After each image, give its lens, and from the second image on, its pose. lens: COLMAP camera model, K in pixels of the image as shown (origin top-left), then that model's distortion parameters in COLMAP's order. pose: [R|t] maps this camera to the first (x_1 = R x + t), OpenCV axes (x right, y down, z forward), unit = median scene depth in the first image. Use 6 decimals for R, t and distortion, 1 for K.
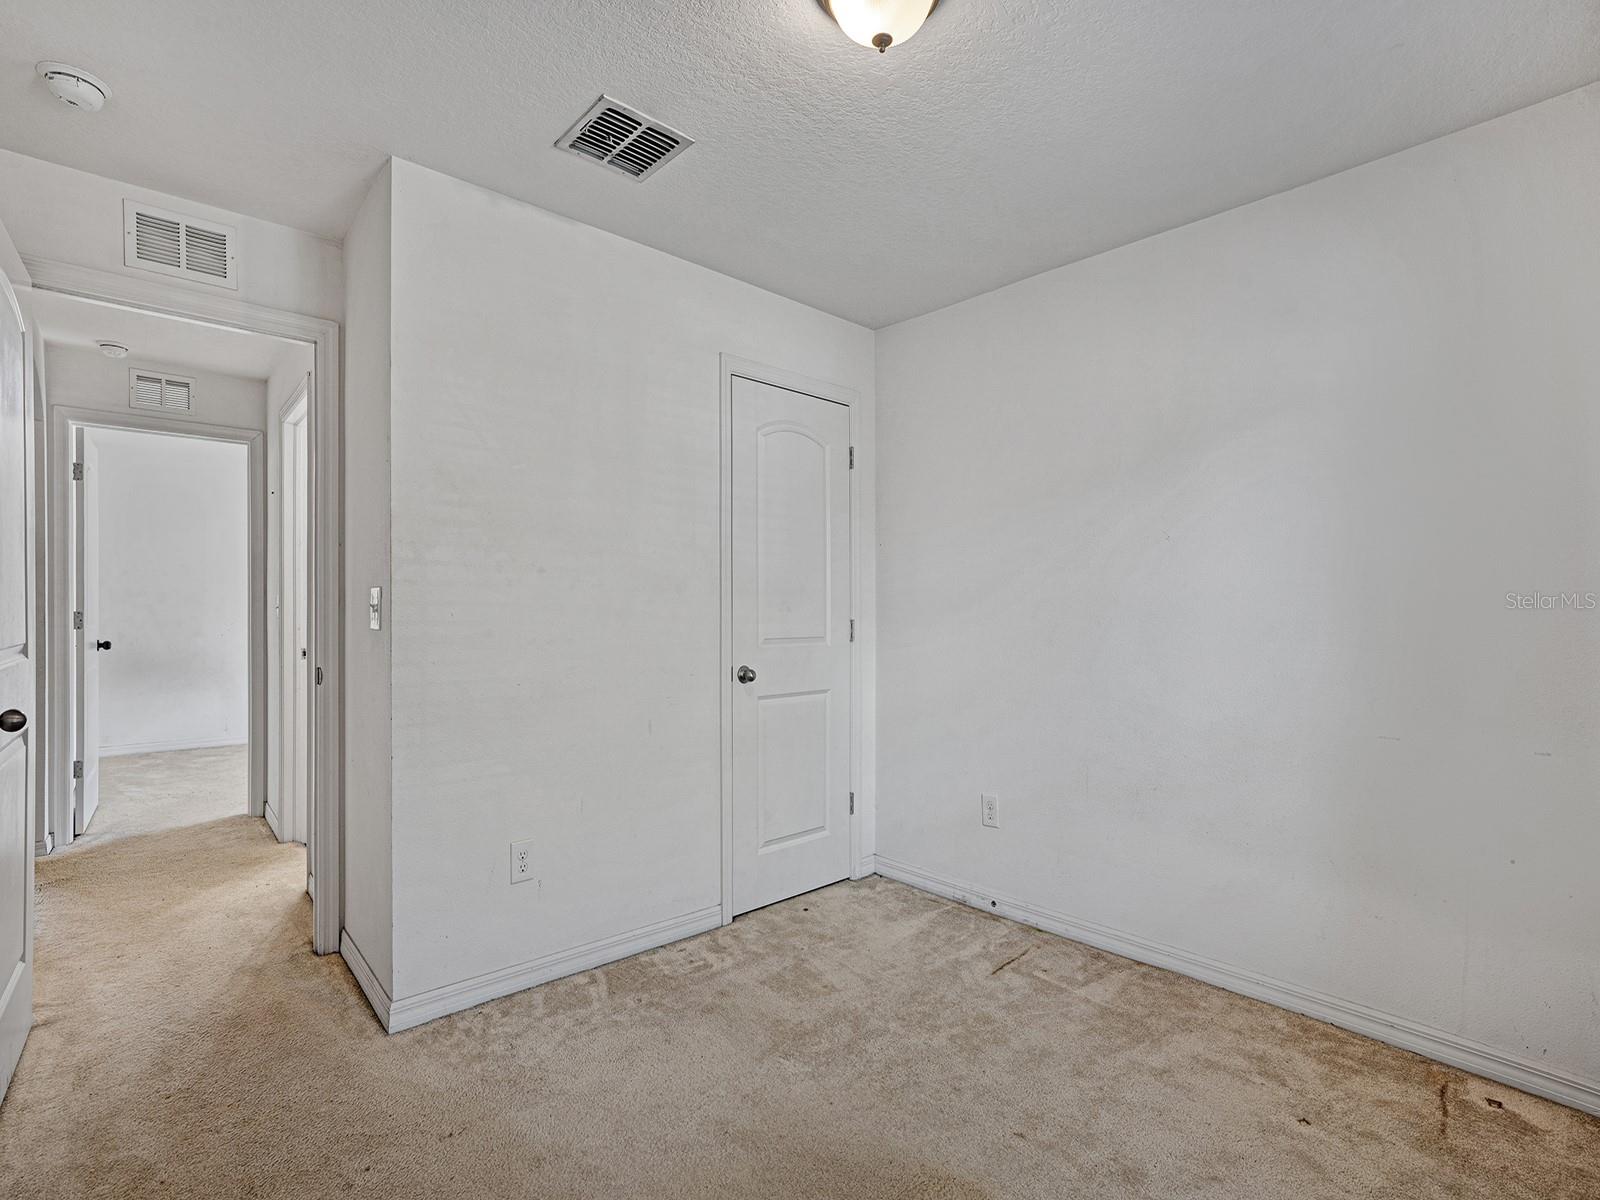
lens RADIAL K [[747.4, 0, 801.8], [0, 747.4, 601.6], [0, 0, 1]] dist [-0.065620, 0.023866]
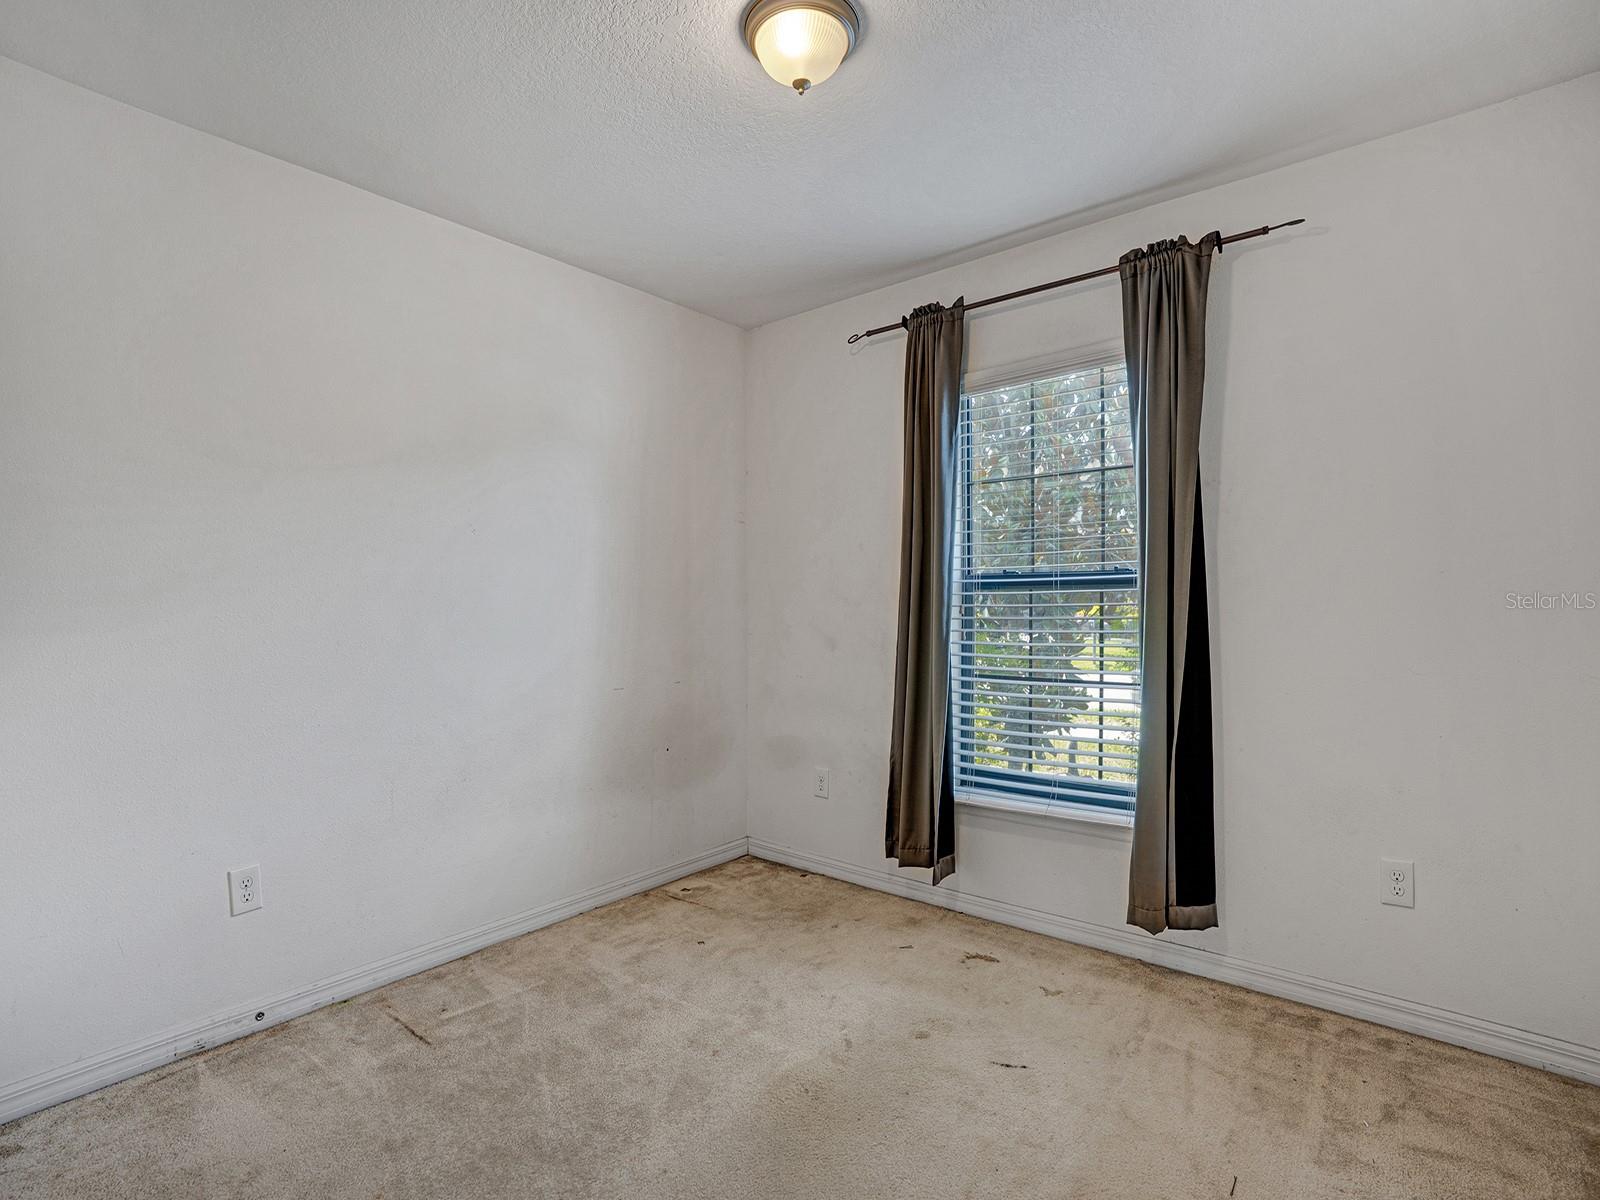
lens RADIAL K [[747.4, 0, 802.2], [0, 747.4, 606.4], [0, 0, 1]] dist [-0.065620, 0.023866]
pose [[-0.141381, 0.000402, 0.989955, -0.586533], [-0.011607, 0.999931, -0.002063, 0.012674], [-0.989887, -0.011782, -0.141366, 0.688384]]
